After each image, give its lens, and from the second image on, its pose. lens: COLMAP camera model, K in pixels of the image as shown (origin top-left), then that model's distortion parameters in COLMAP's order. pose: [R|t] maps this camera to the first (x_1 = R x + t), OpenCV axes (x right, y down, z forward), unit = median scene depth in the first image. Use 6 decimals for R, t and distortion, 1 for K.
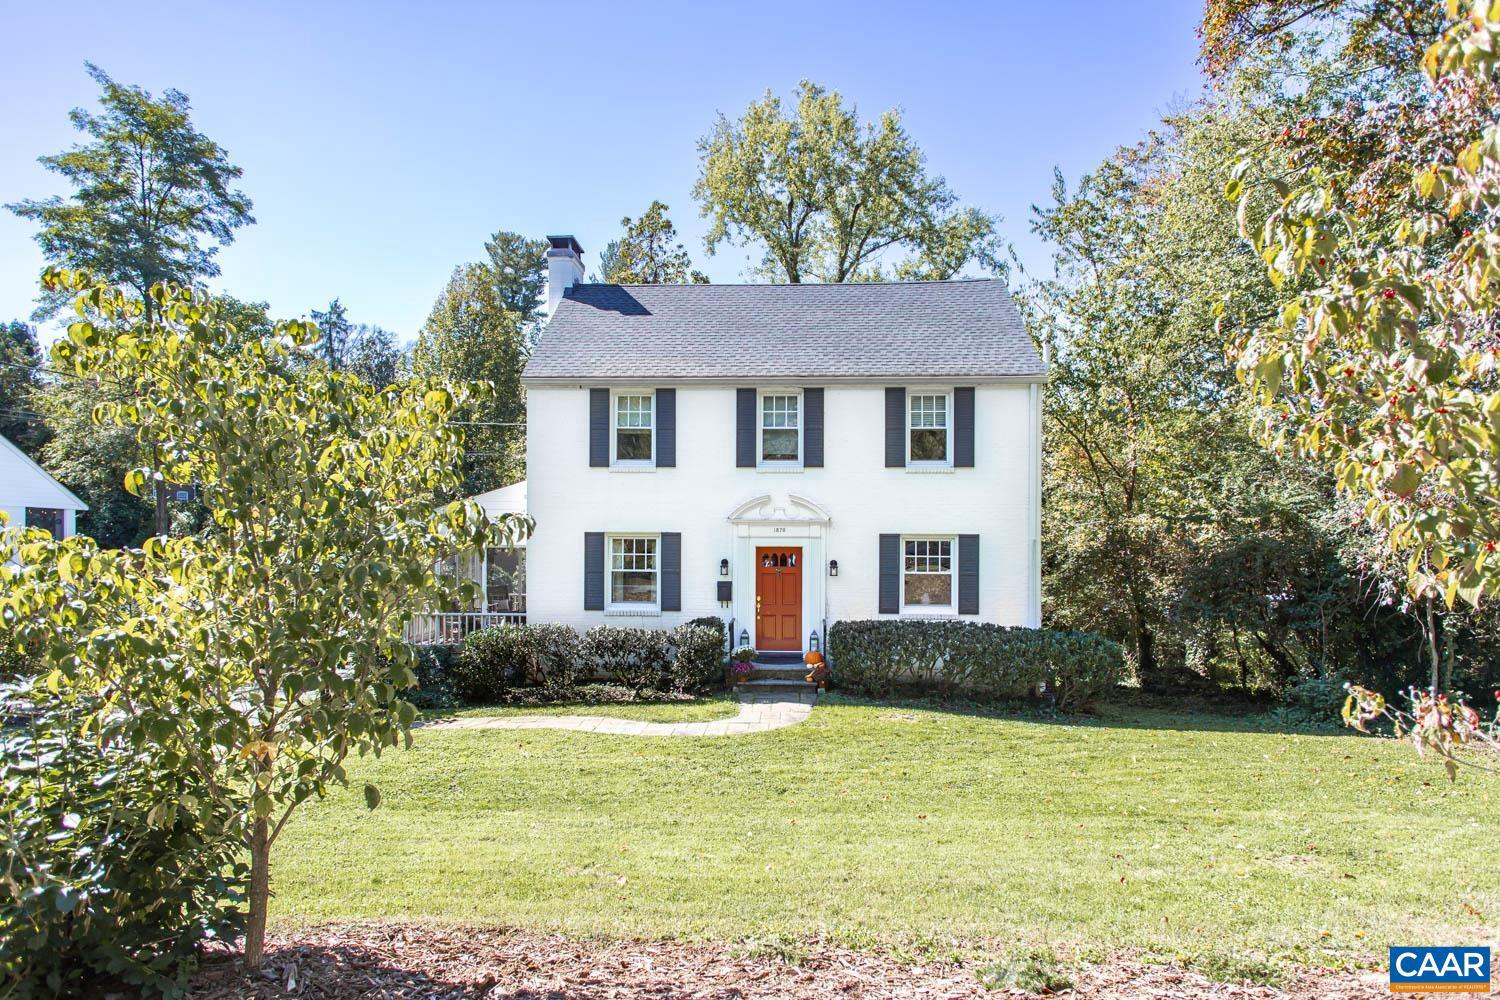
lens RADIAL K [[843.9, 0, 750.1], [0, 843.9, 541.6], [0, 0, 1]] dist [0.002491, 0.000607]
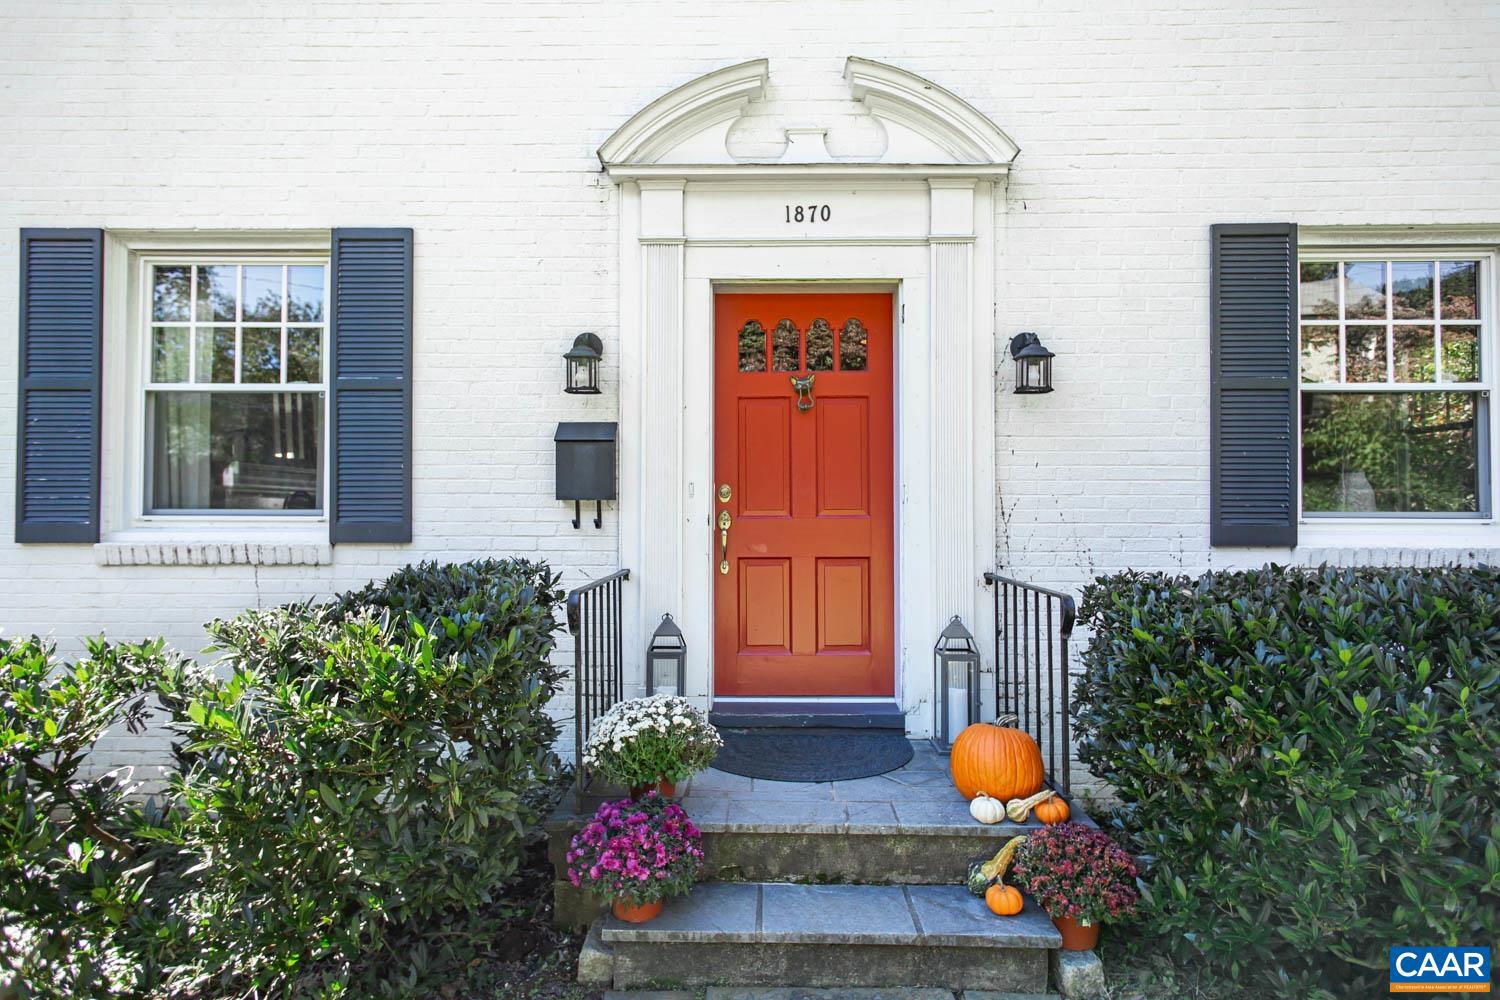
lens RADIAL K [[822.4, 0, 750.0], [0, 822.4, 500.0], [0, 0, 1]] dist [0.009763, 0.000392]
pose [[0.999433, -0.004778, 0.033327, 0.009891], [0.005166, 0.999920, -0.011569, 0.073285], [-0.033269, 0.011735, 0.999378, 0.761676]]
